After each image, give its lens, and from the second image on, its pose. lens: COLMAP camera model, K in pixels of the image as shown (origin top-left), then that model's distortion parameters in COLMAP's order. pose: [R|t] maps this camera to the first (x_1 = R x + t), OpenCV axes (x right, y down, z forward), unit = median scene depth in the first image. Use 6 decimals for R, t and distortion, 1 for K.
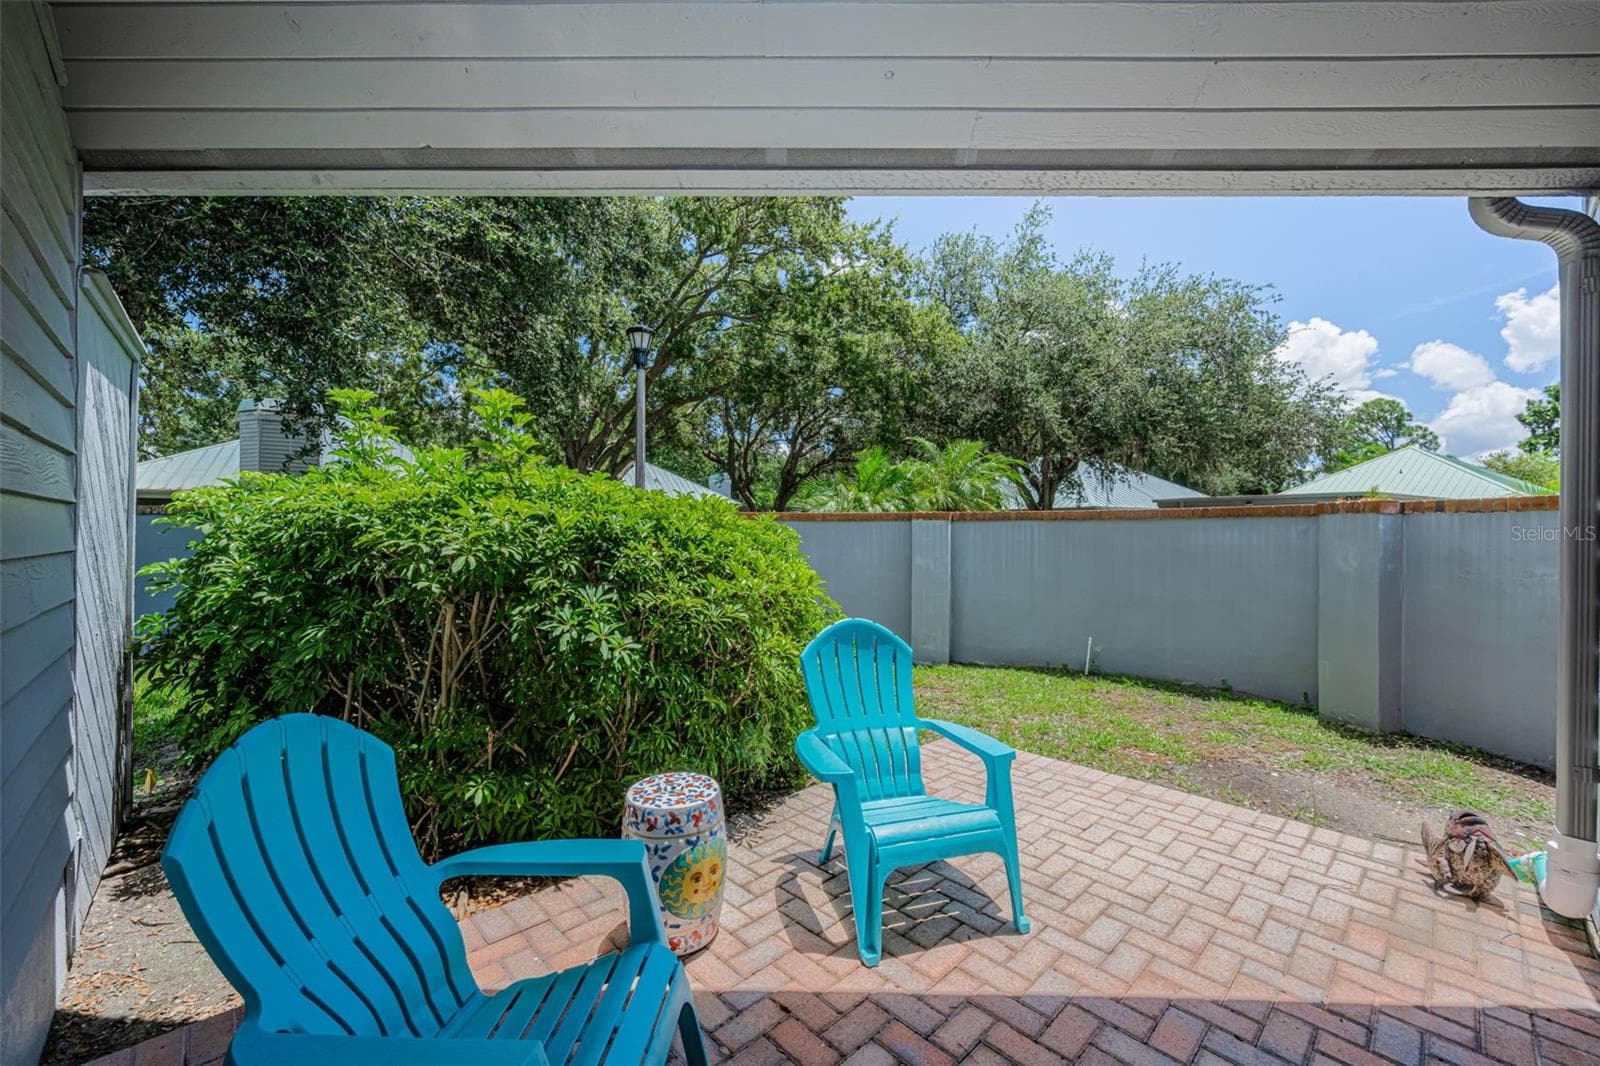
lens RADIAL K [[626.1, 0, 800.0], [0, 626.1, 533.0], [0, 0, 1]] dist [0.000922, -0.000069]
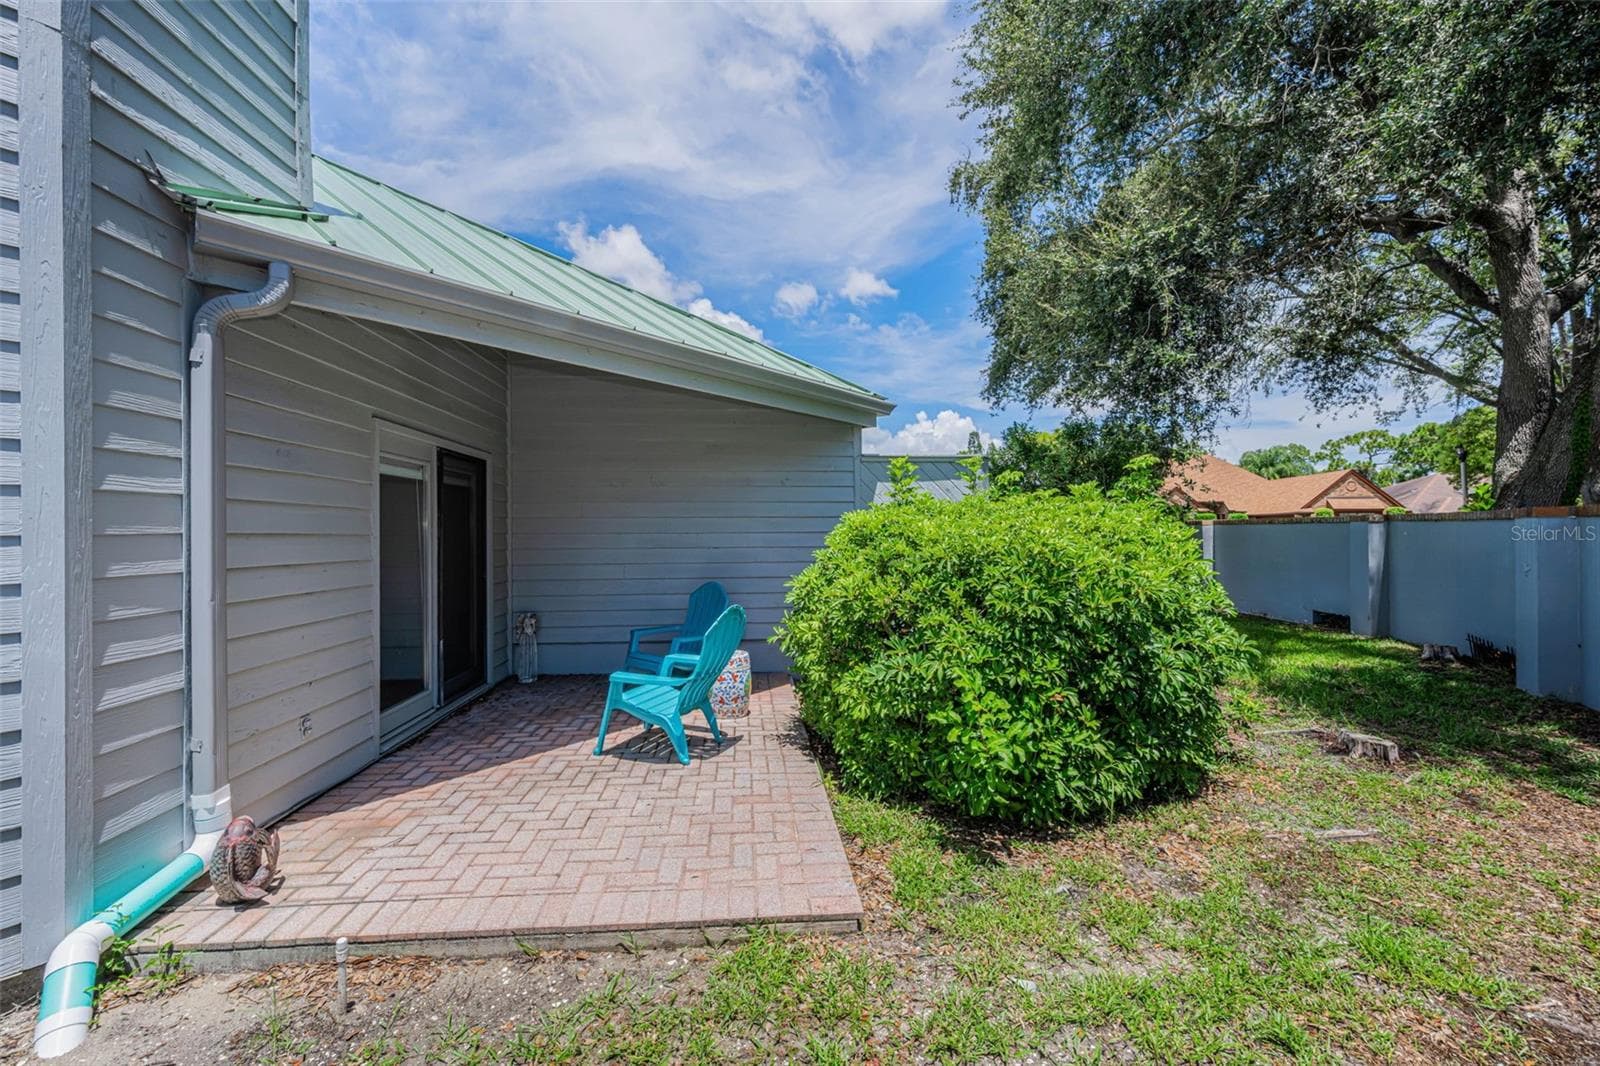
lens RADIAL K [[626.1, 0, 800.0], [0, 626.1, 533.0], [0, 0, 1]] dist [0.000922, -0.000069]
pose [[-0.615178, 0.001355, -0.788387, 1.264638], [-0.002395, 0.999991, 0.003587, -0.034408], [0.788385, 0.004095, -0.615169, 2.276791]]
